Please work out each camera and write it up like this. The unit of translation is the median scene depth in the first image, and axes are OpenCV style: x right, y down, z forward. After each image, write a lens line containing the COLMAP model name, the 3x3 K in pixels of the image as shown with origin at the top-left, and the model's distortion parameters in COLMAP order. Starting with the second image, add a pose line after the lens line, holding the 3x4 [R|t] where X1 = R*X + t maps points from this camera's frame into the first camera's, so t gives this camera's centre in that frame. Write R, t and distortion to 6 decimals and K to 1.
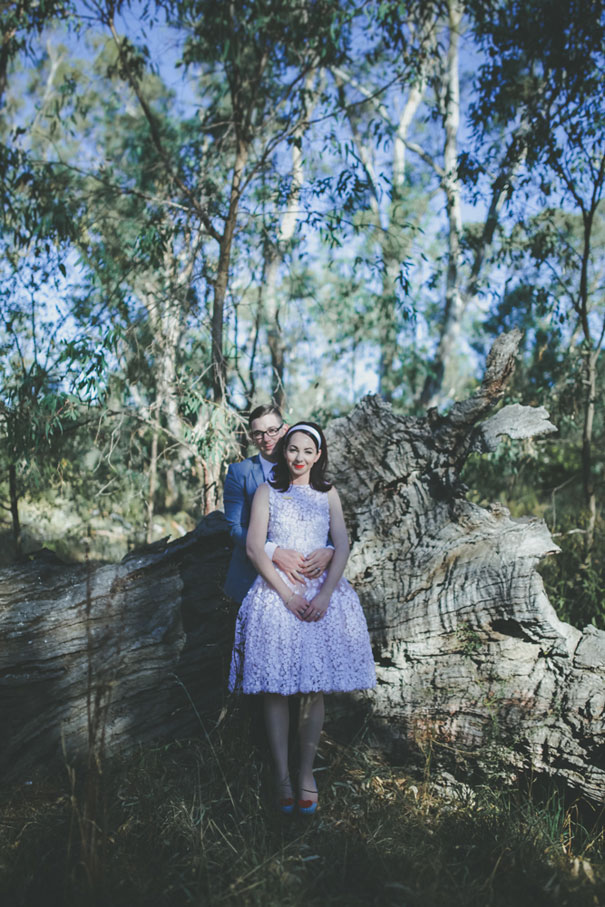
lens RADIAL K [[1312.4, 0, 302.5], [0, 1312.4, 453.5], [0, 0, 1]] dist [0.013919, 0.030586]
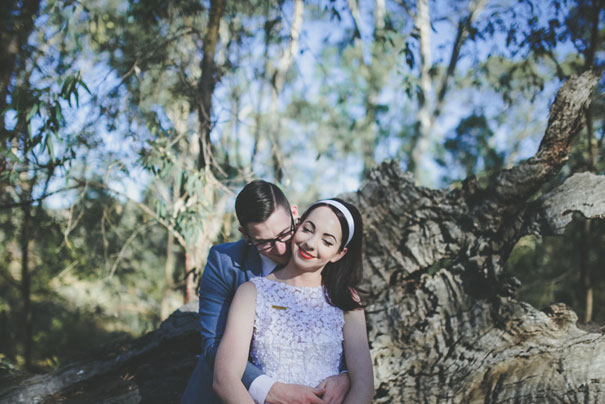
lens RADIAL K [[875.4, 0, 302.5], [0, 875.4, 202.0], [0, 0, 1]] dist [0.013919, 0.030586]
pose [[0.999758, 0.021098, 0.006245, -0.002290], [-0.020753, 0.998483, -0.050998, 0.007898], [-0.007312, 0.050856, 0.998679, 0.482829]]
